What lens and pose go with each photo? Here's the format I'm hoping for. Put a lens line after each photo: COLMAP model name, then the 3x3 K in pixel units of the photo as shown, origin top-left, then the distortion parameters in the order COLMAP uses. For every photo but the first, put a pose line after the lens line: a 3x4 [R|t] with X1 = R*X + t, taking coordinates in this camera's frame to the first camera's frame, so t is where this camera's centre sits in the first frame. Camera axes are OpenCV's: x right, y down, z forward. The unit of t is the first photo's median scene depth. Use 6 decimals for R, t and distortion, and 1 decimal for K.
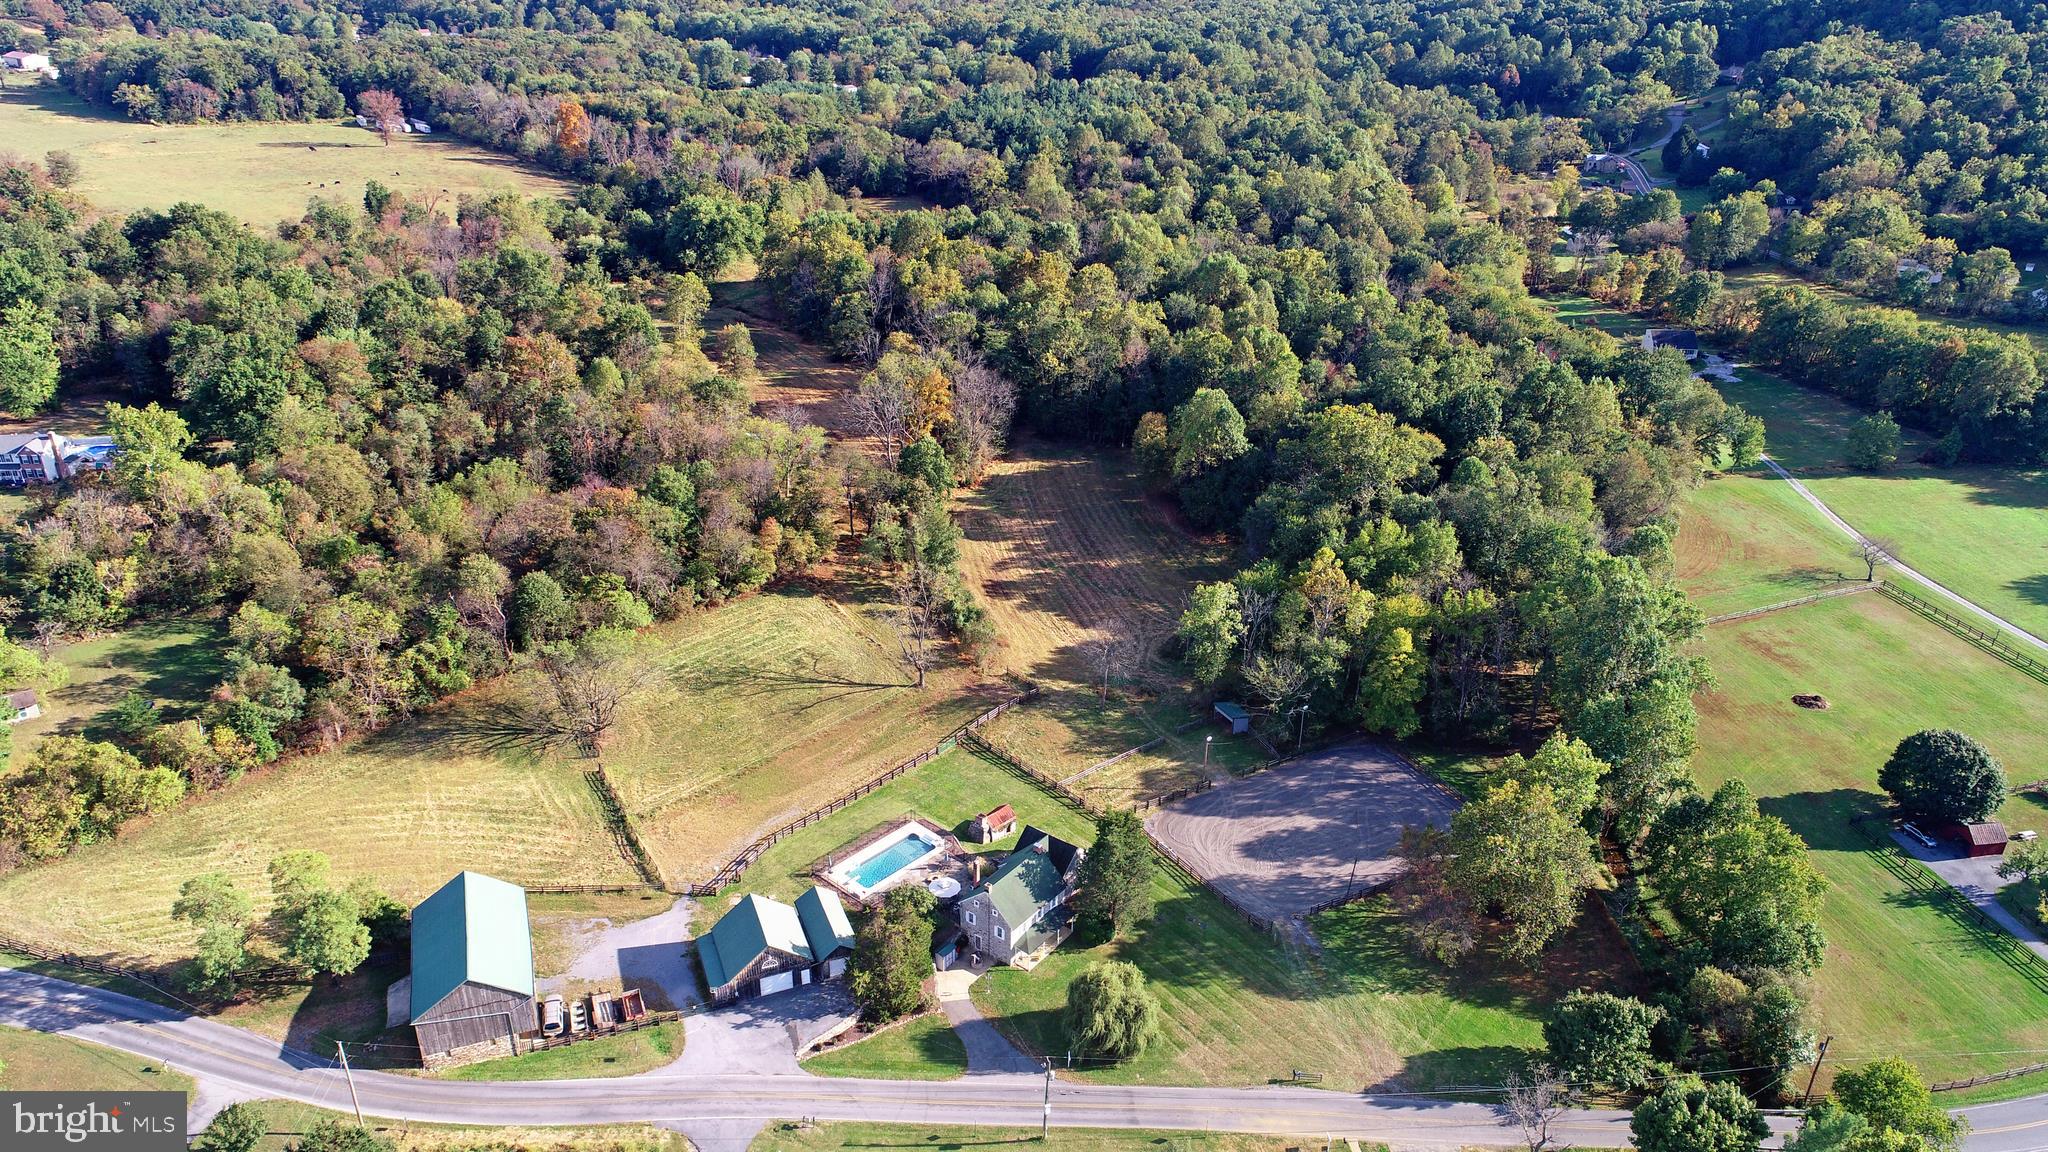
lens RADIAL K [[1381.9, 0, 1020.7], [0, 1381.9, 586.3], [0, 0, 1]] dist [0.004825, -0.000534]
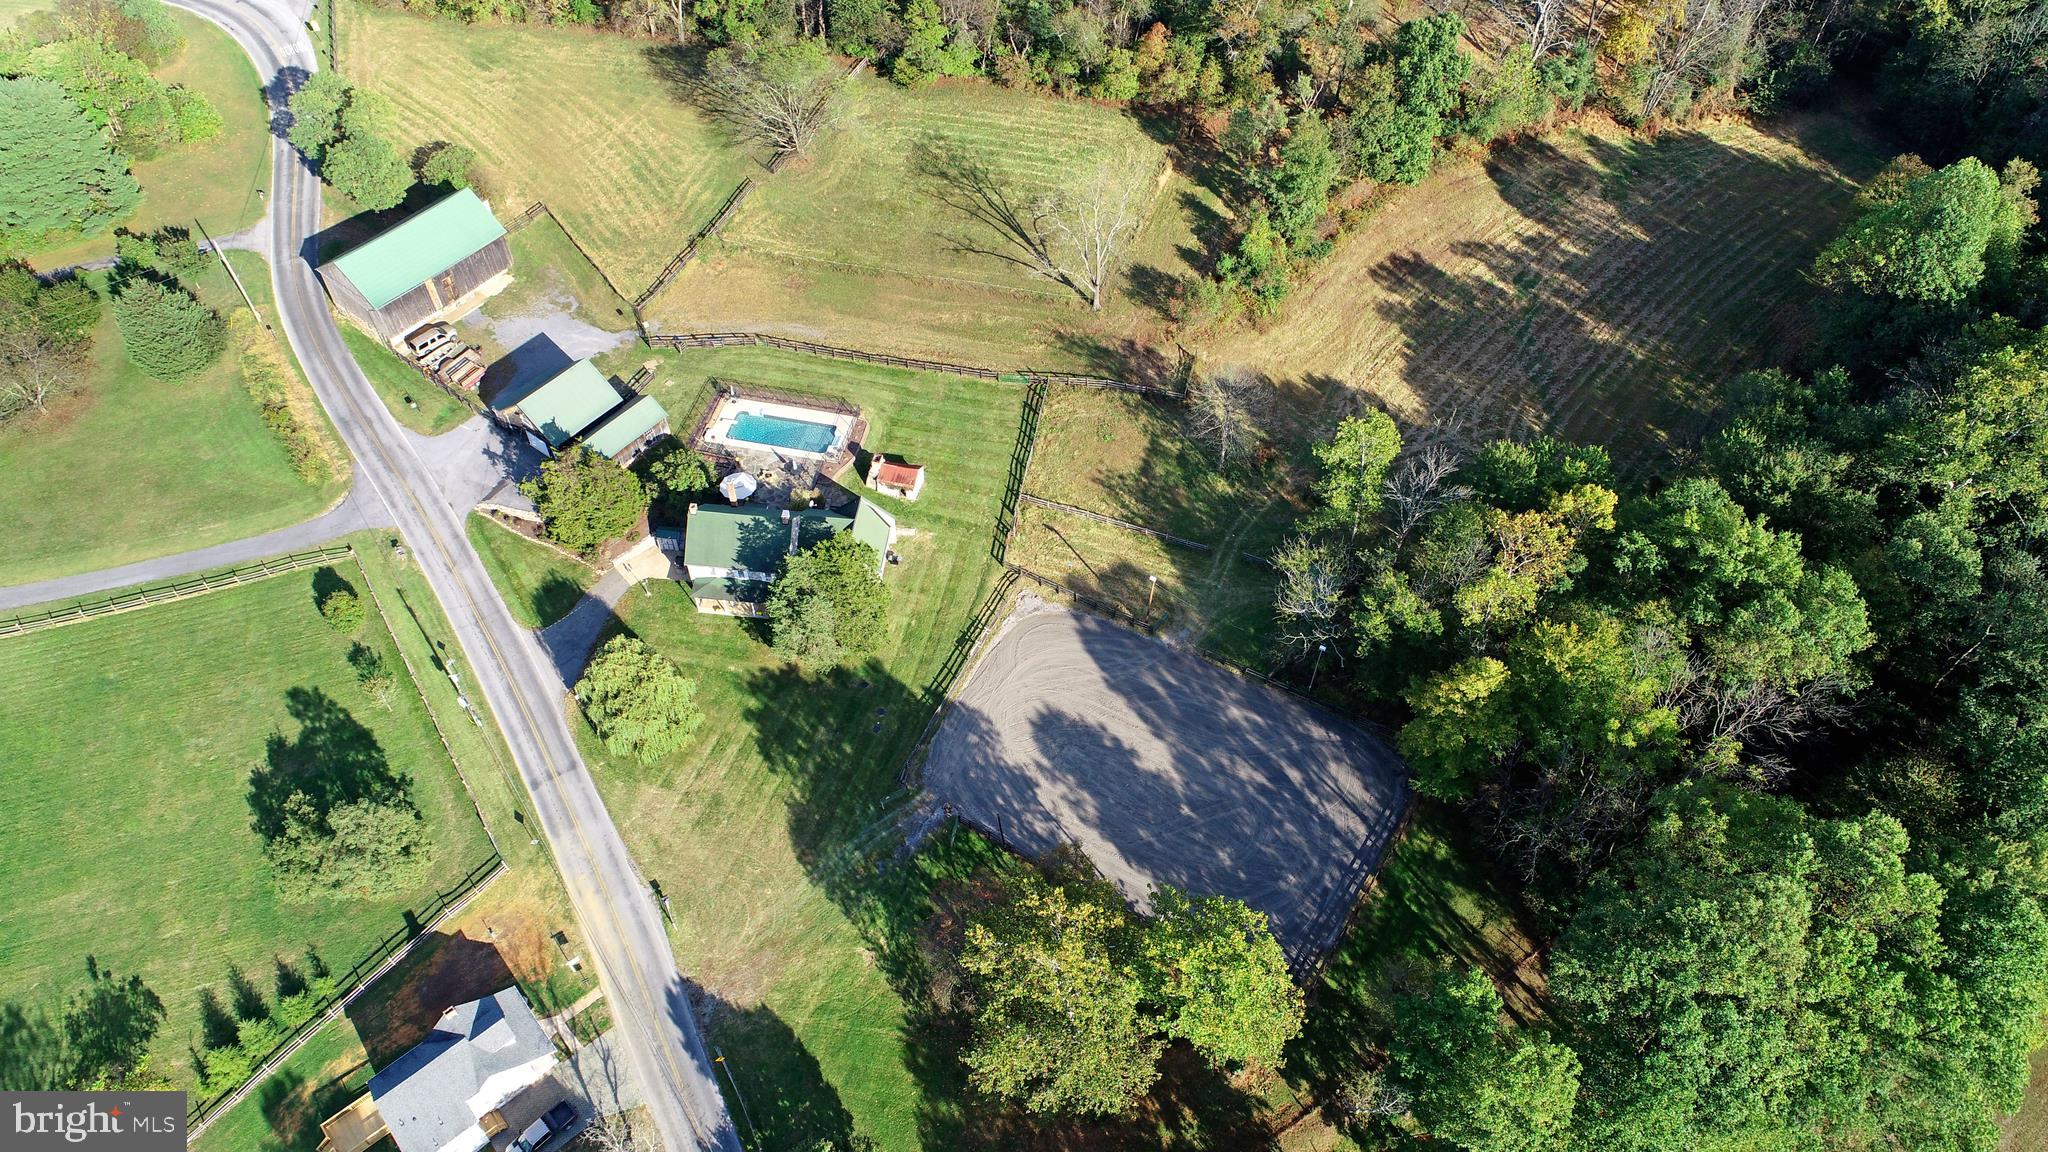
lens RADIAL K [[1388.3, 0, 1014.9], [0, 1388.3, 570.9], [0, 0, 1]] dist [-0.000367, -0.001357]
pose [[0.511144, 0.654381, -0.557240, 0.534801], [-0.370826, 0.752790, 0.543870, -0.274413], [0.775384, -0.071357, 0.627446, 0.543000]]
